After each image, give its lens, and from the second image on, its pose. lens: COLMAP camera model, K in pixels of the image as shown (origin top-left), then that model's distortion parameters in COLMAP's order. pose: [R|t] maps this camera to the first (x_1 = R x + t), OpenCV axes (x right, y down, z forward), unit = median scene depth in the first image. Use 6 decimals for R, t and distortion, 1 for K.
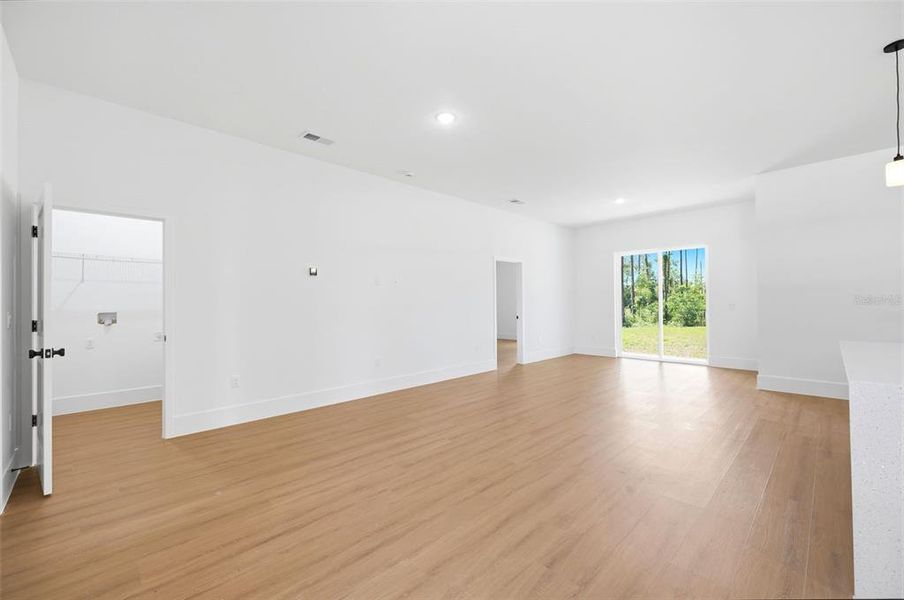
lens RADIAL K [[367.6, 0, 451.6], [0, 367.6, 300.0], [0, 0, 1]] dist [0.003691, -0.000141]
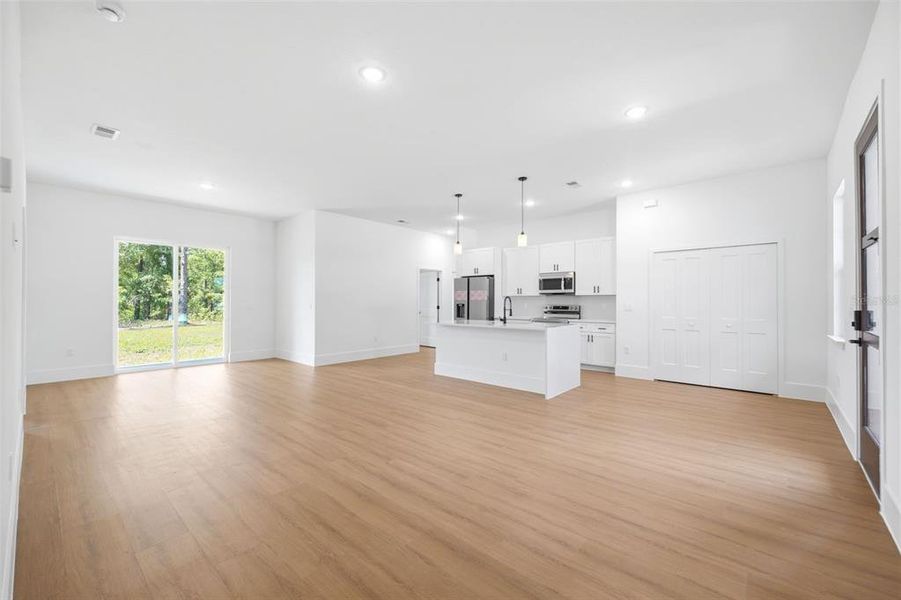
lens RADIAL K [[366.4, 0, 449.5], [0, 366.4, 299.6], [0, 0, 1]] dist [0.003691, -0.000141]
pose [[-0.076733, 0.020810, 0.996834, -0.089172], [-0.013343, 0.999671, -0.021897, 0.002052], [-0.996962, -0.014981, -0.076430, 0.094347]]
